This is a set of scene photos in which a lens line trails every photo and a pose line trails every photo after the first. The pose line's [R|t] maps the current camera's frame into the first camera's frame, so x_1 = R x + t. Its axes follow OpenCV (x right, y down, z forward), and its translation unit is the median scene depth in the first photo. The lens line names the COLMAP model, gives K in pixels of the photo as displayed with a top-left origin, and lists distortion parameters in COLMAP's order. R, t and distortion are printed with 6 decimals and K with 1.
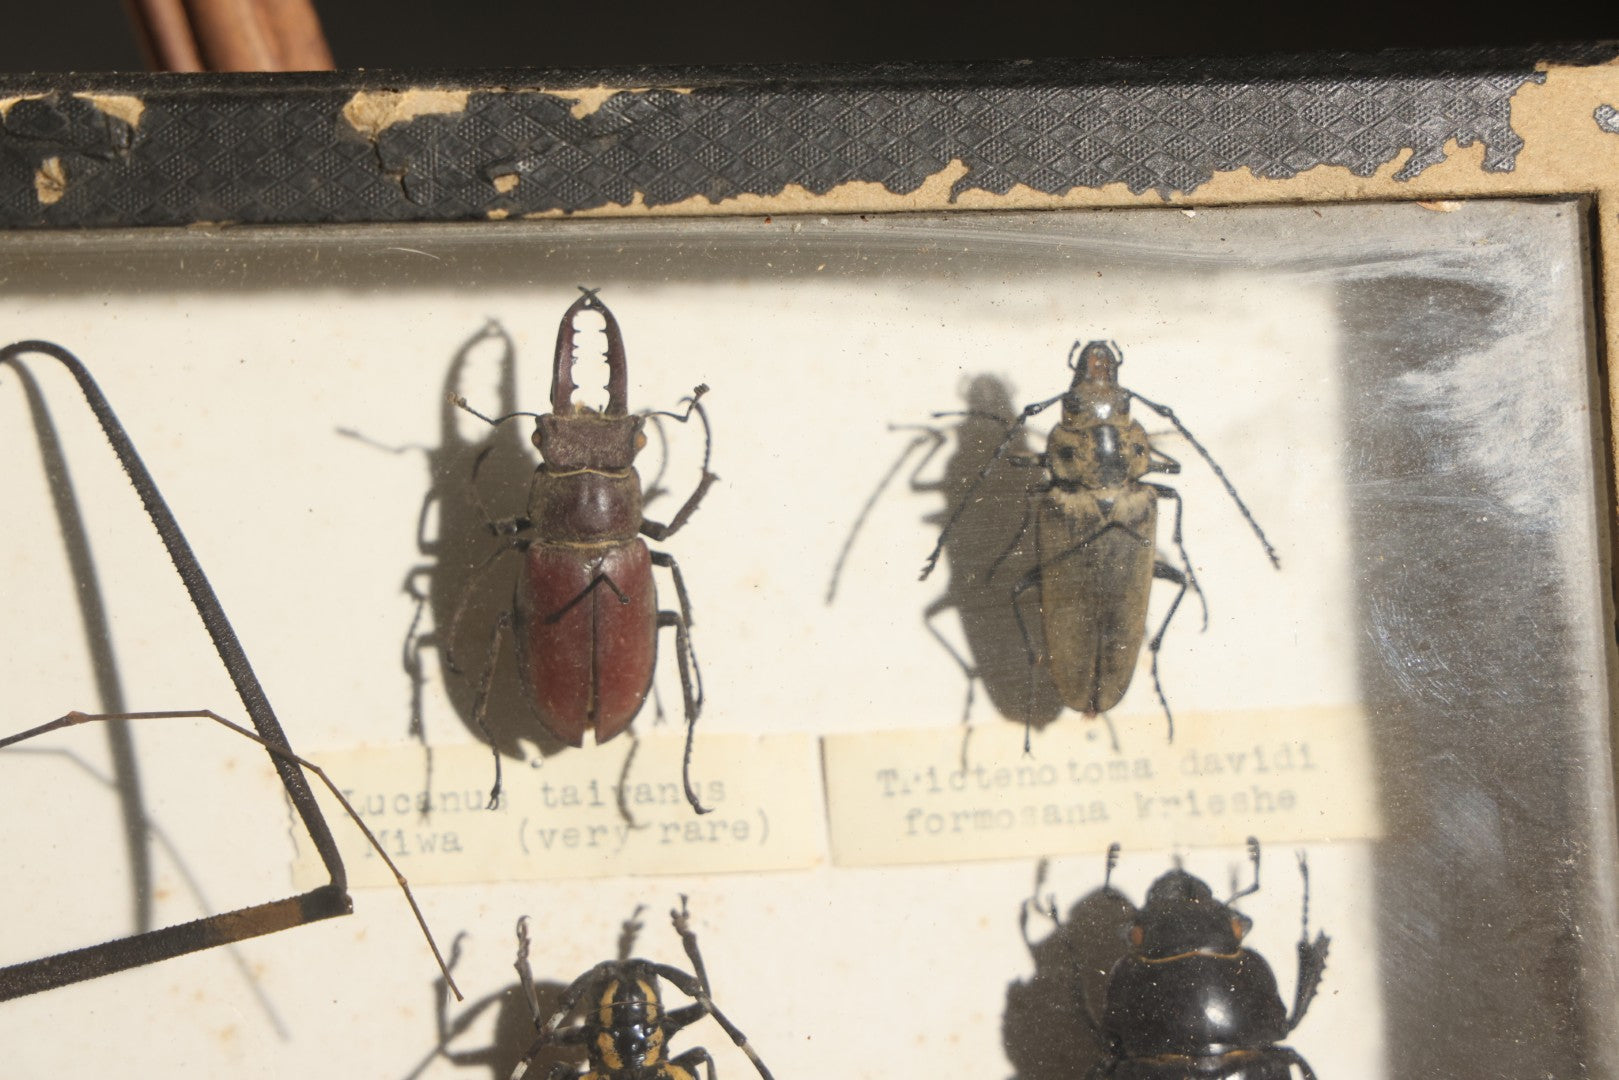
lens RADIAL K [[4593.9, 0, 838.4], [0, 4593.9, 479.9], [0, 0, 1]] dist [0.483780, 0.000000]
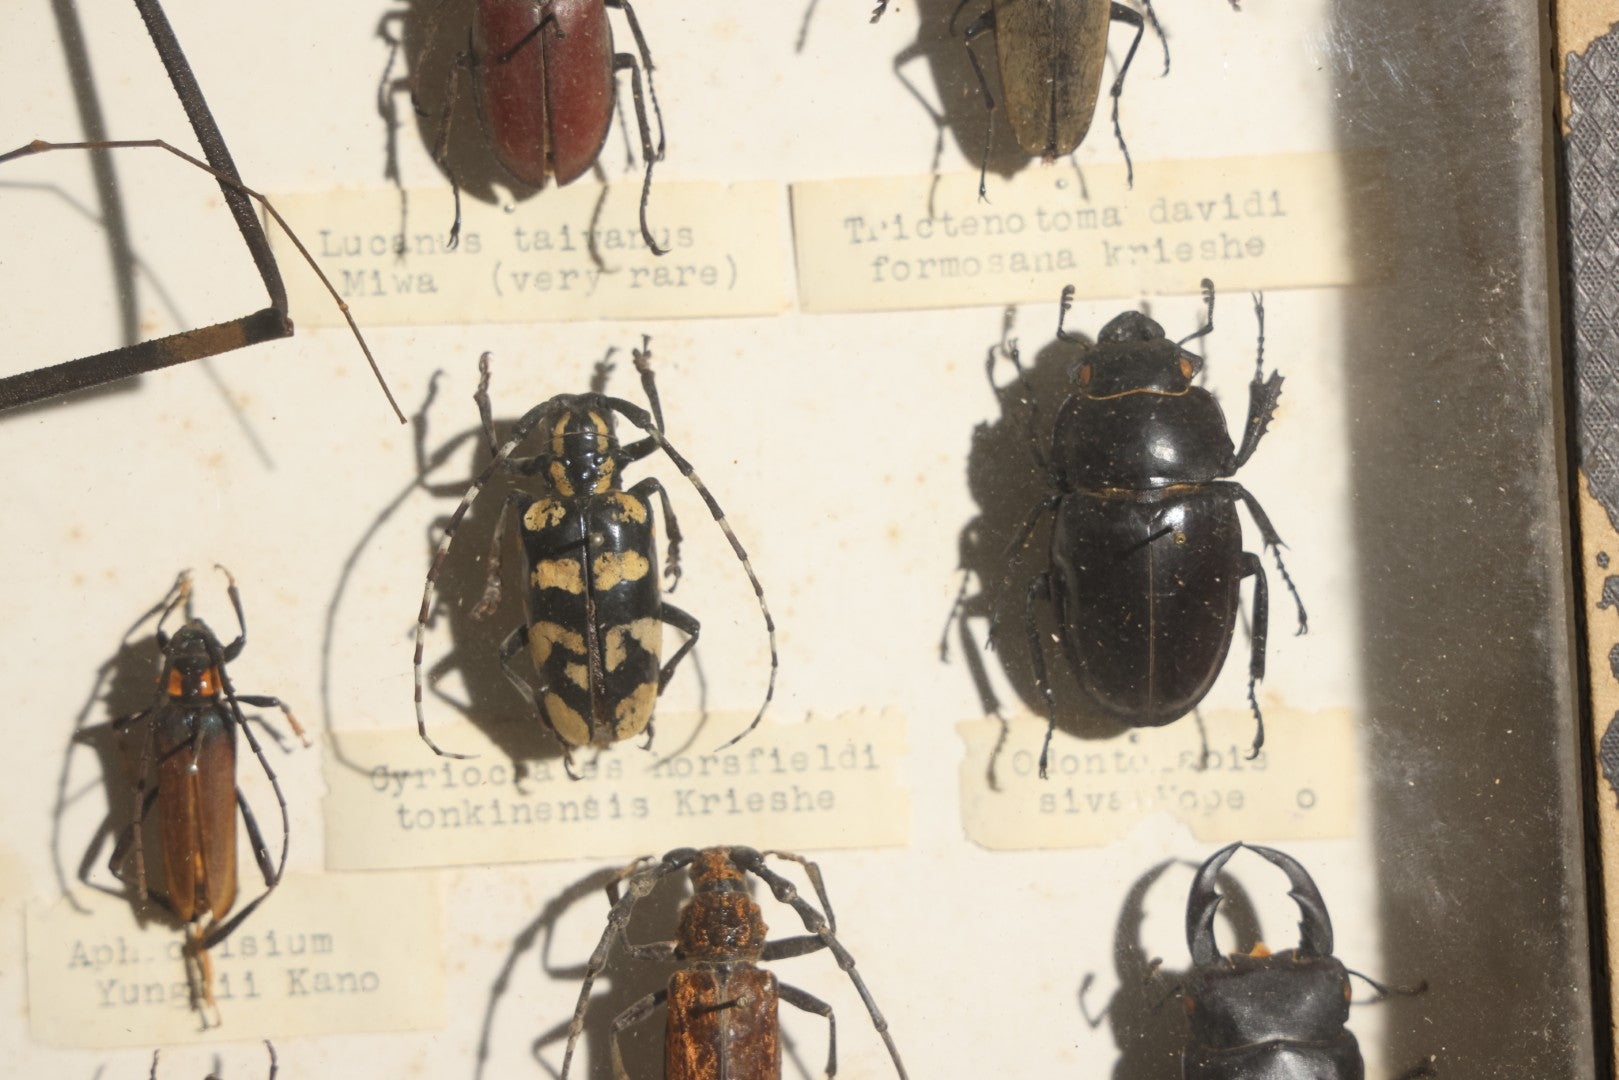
lens RADIAL K [[4593.9, 0, 821.3], [0, 4593.9, 498.7], [0, 0, 1]] dist [0.483780, 0.000000]
pose [[0.992807, 0.007988, -0.119457, 0.128087], [0.001751, 0.996696, 0.081202, 0.043651], [0.119711, -0.080827, 0.989513, -0.008503]]
